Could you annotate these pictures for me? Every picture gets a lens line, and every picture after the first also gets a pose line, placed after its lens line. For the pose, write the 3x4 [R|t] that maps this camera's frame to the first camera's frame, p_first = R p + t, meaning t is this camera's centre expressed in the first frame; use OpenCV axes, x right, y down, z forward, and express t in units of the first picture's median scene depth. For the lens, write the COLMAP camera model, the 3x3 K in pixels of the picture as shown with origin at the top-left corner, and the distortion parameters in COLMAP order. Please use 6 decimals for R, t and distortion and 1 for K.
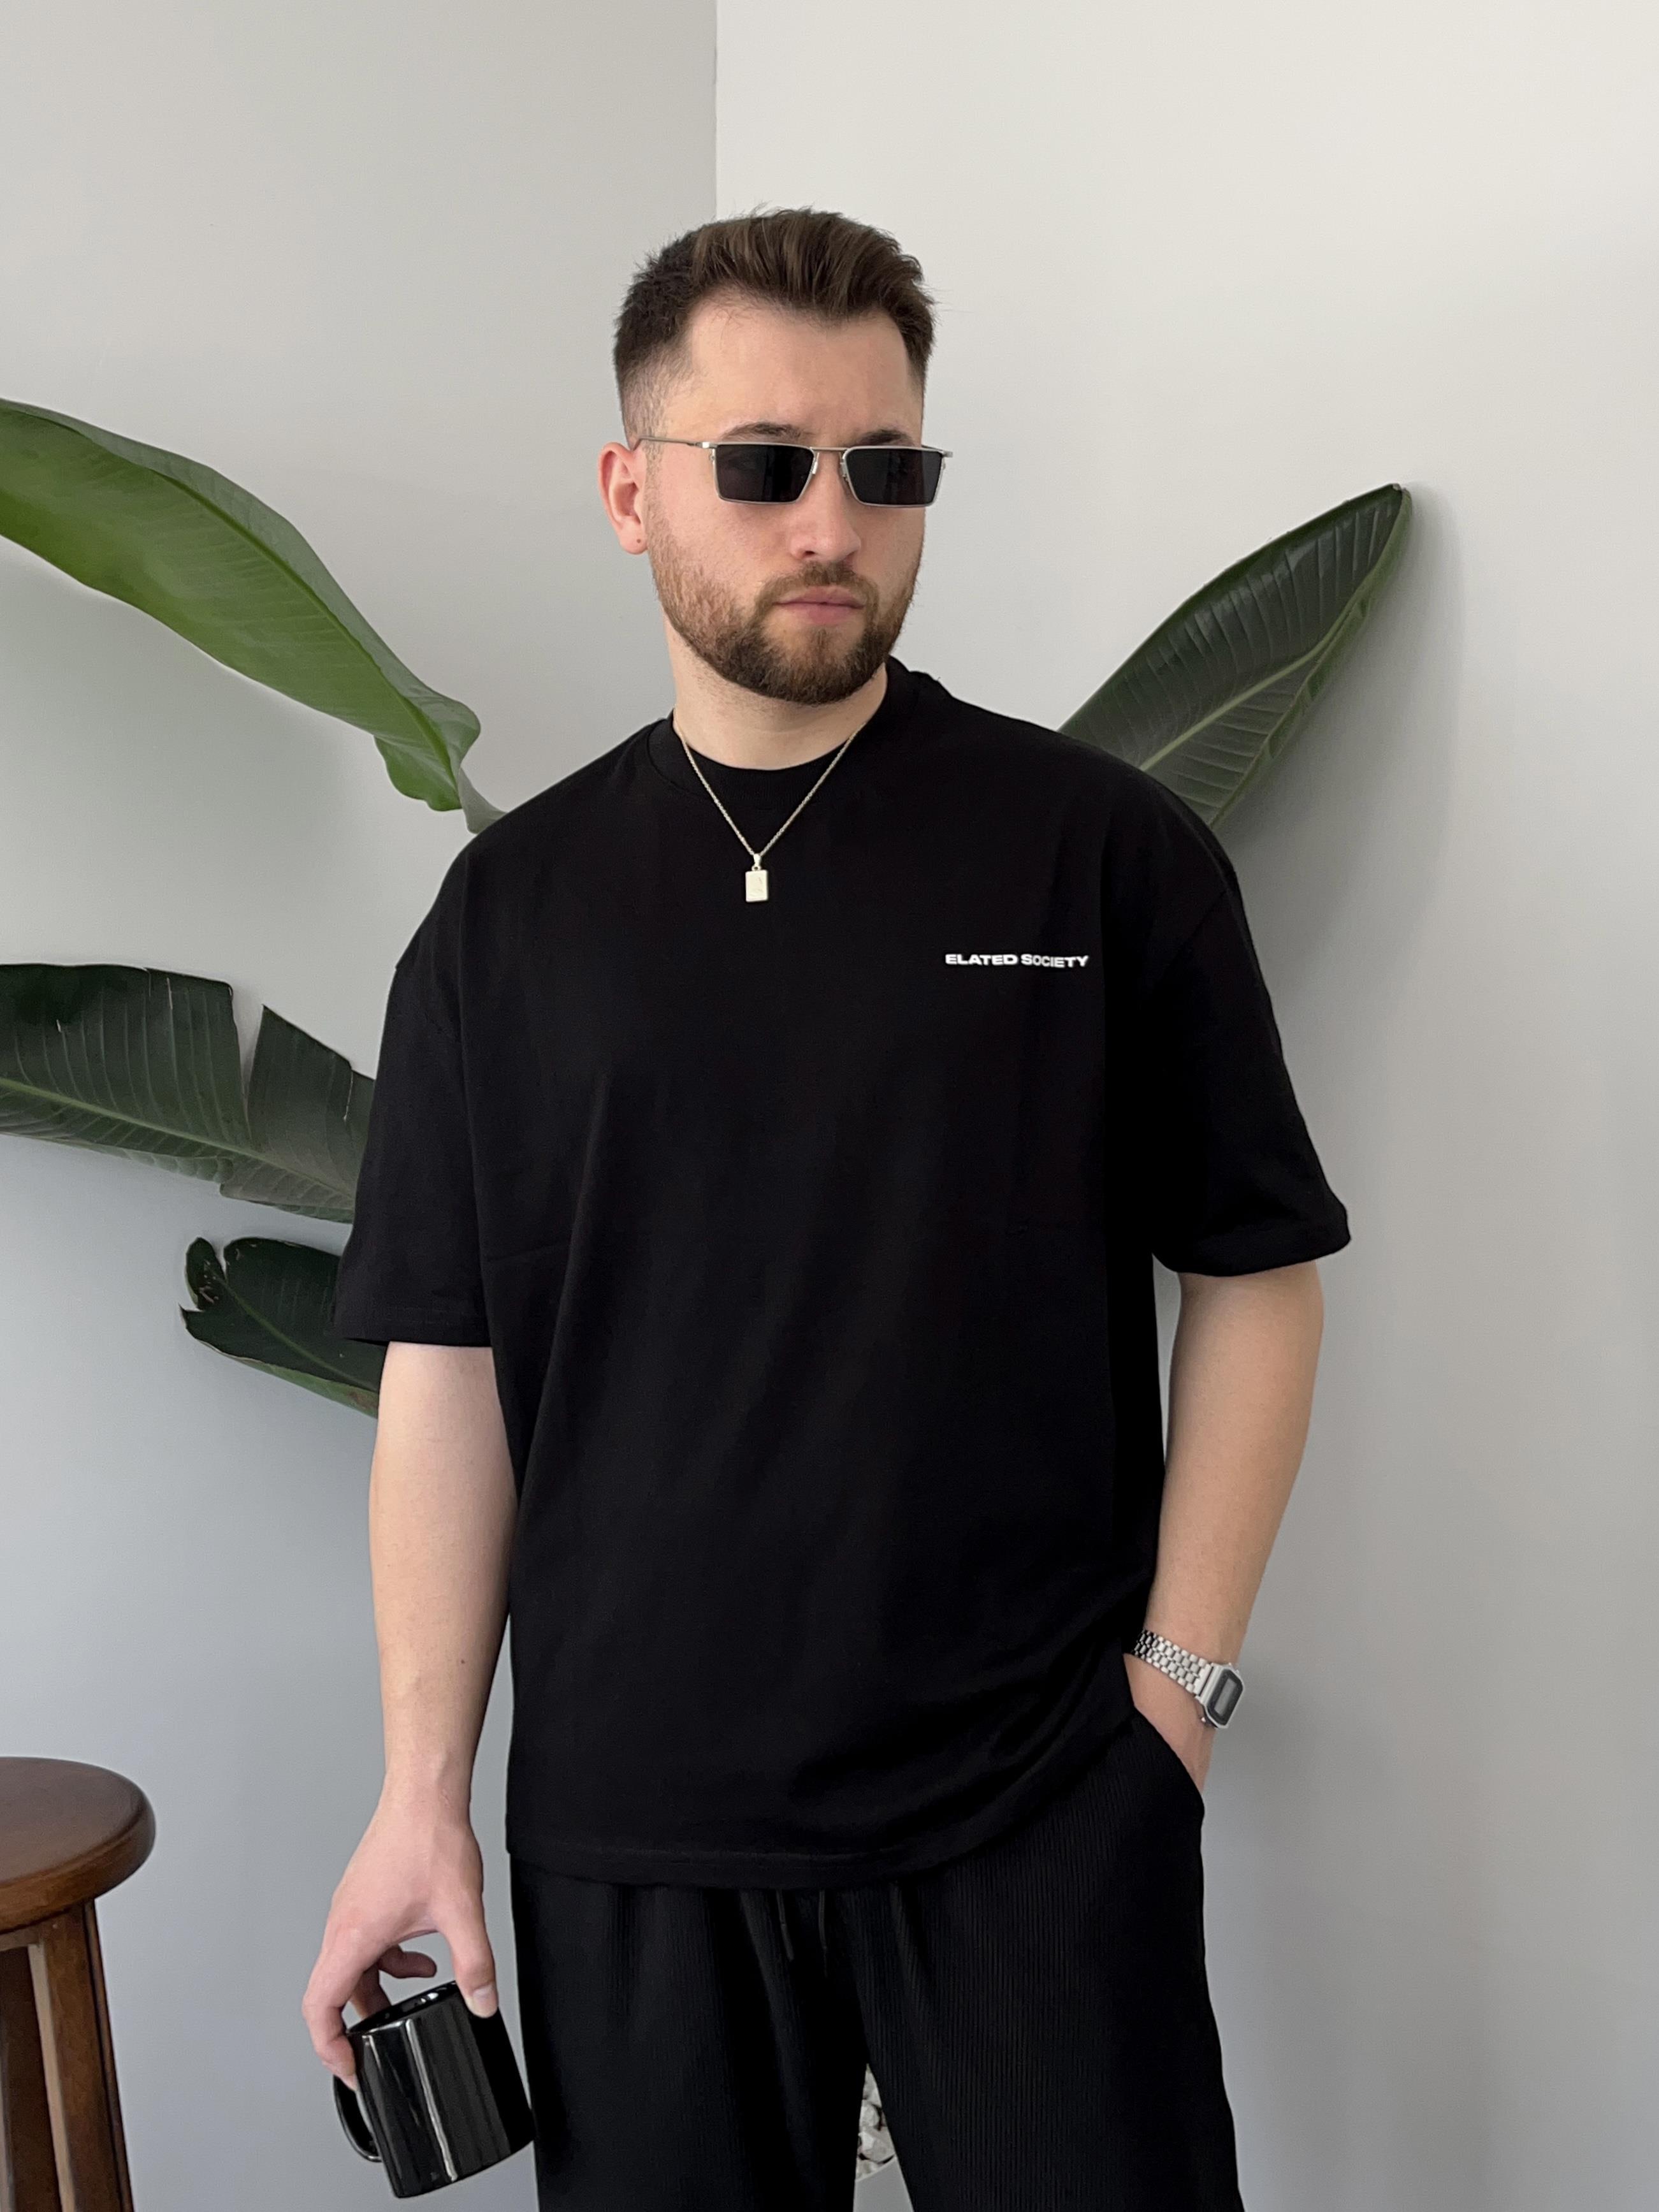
lens RADIAL K [[2285.1, 0, 834.9], [0, 2285.1, 1097.6], [0, 0, 1]] dist [0.185396, 0.000000]
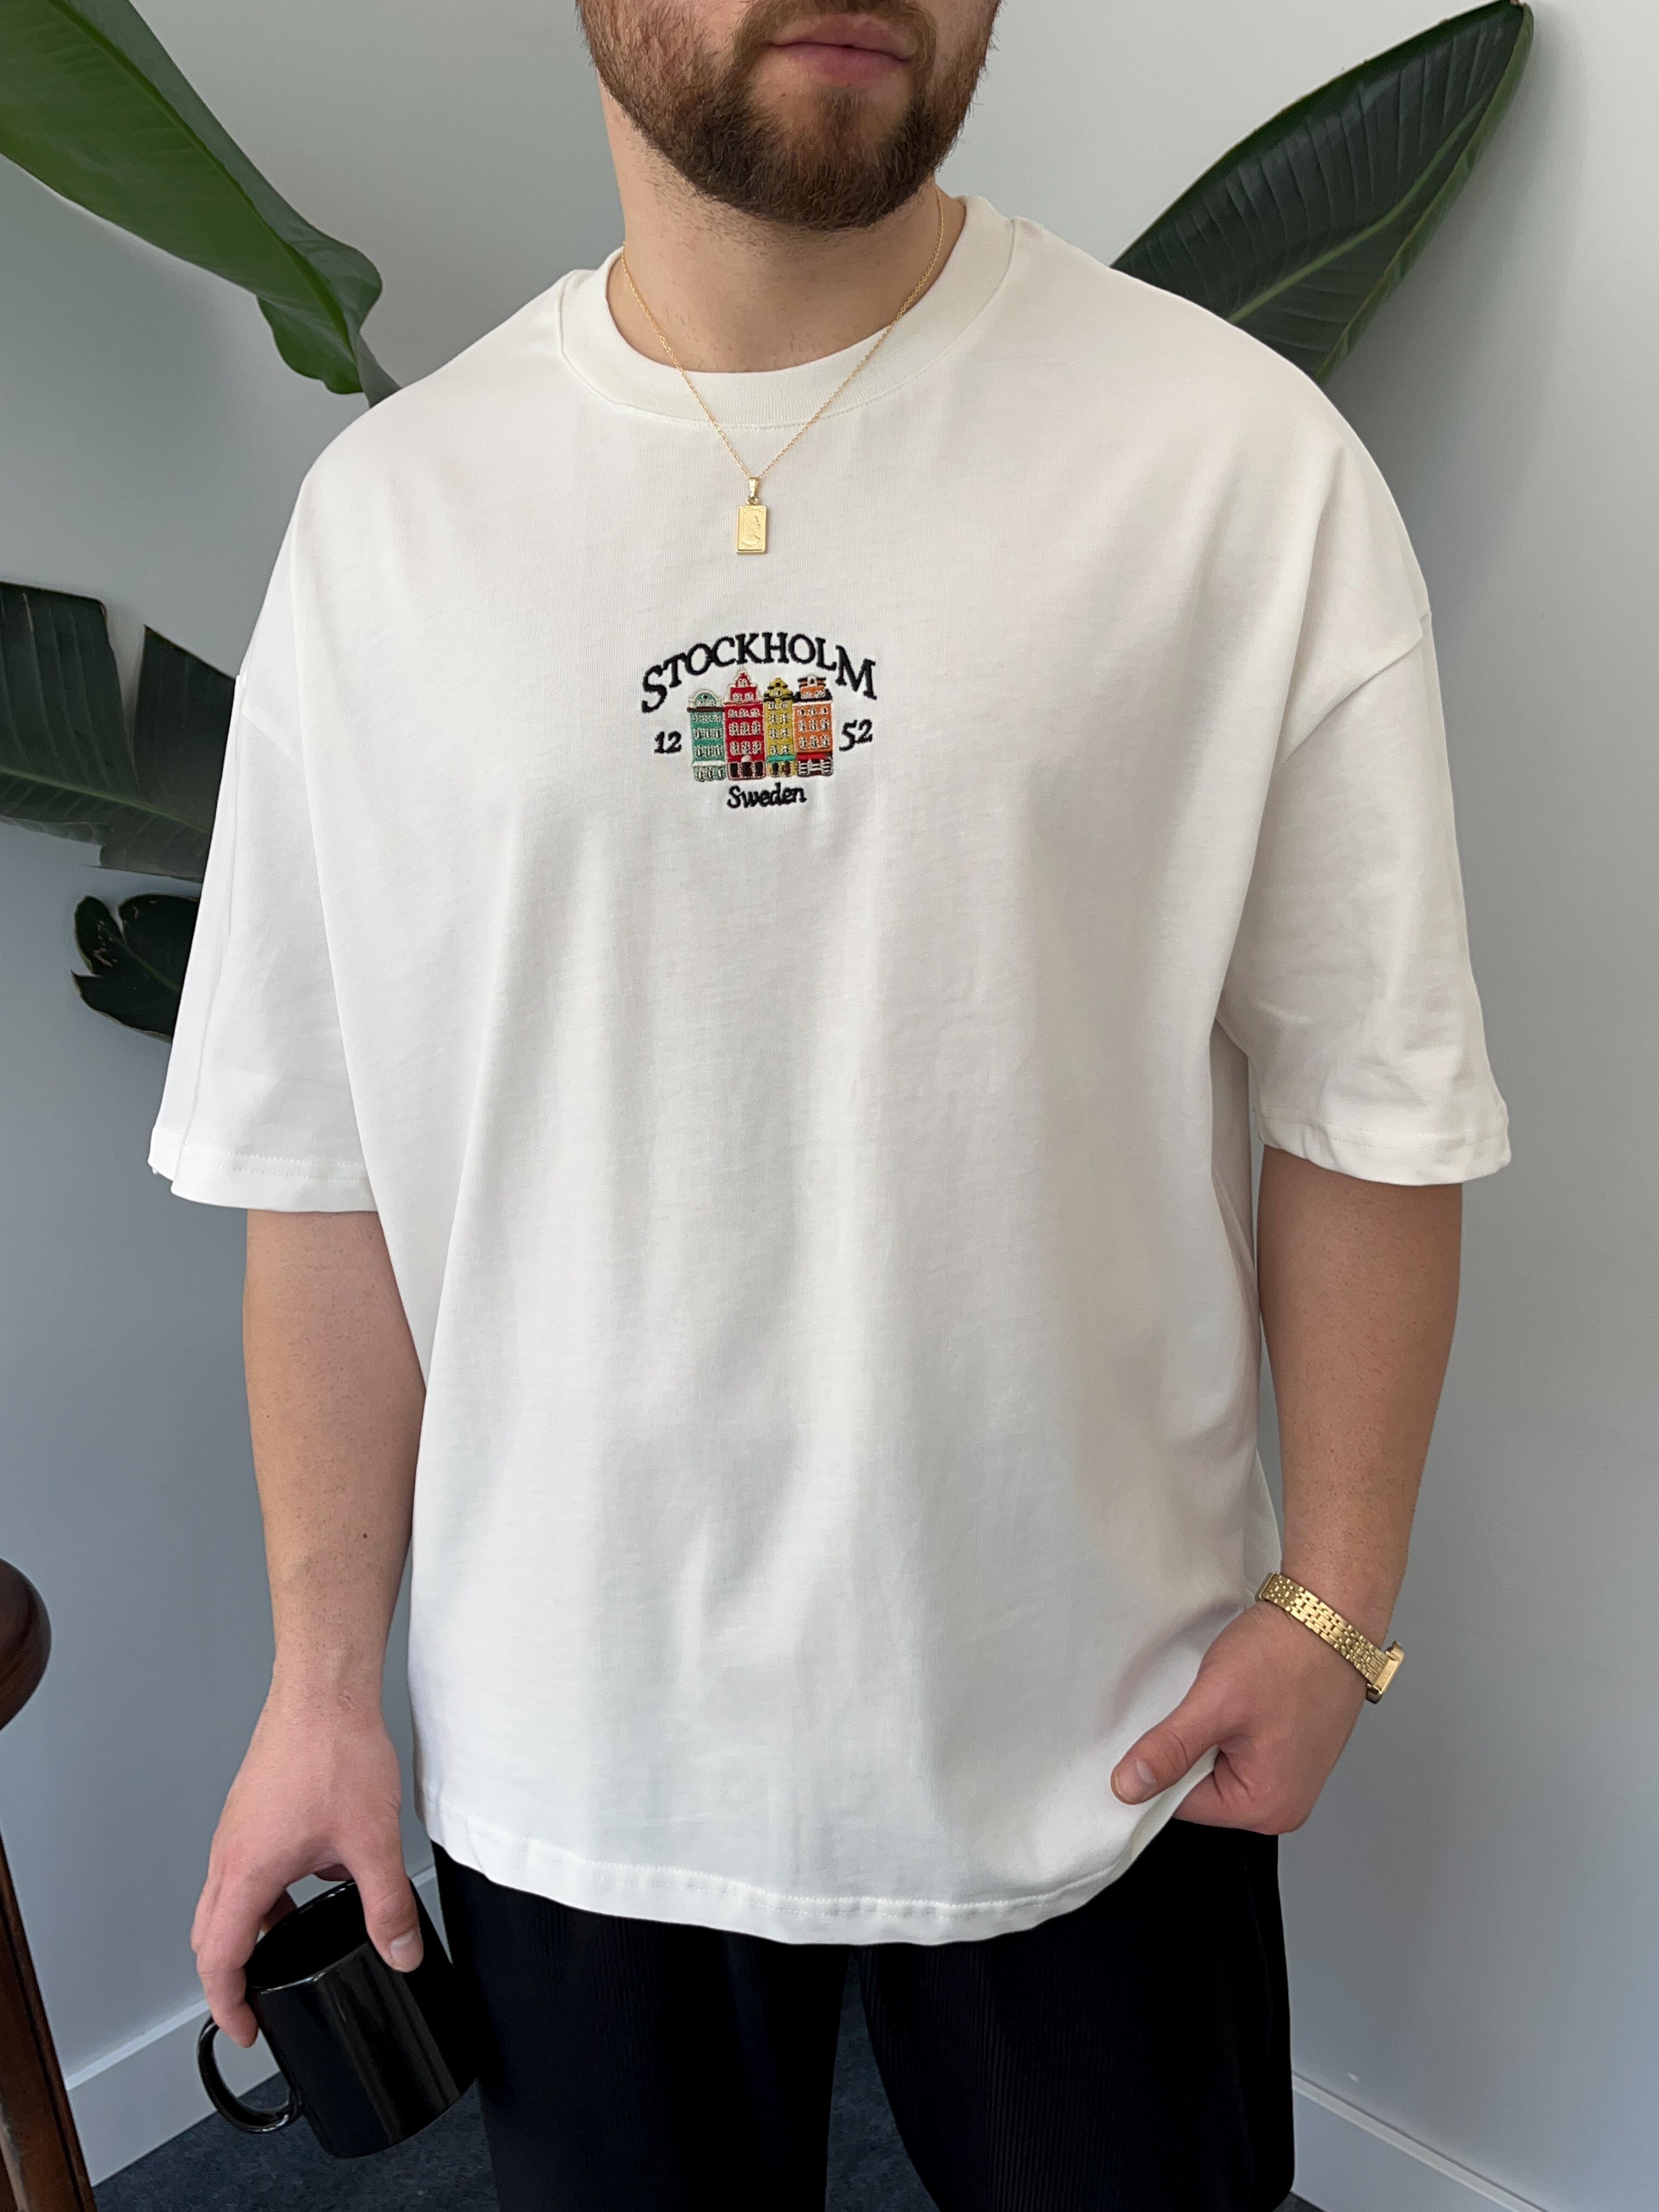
lens RADIAL K [[1963.9, 0, 839.8], [0, 1963.9, 1126.0], [0, 0, 1]] dist [0.011664, 0.014437]
pose [[0.999141, 0.009736, 0.040281, -0.014558], [-0.018506, 0.974535, 0.223469, -0.029376], [-0.037079, -0.224022, 0.973878, 0.242183]]
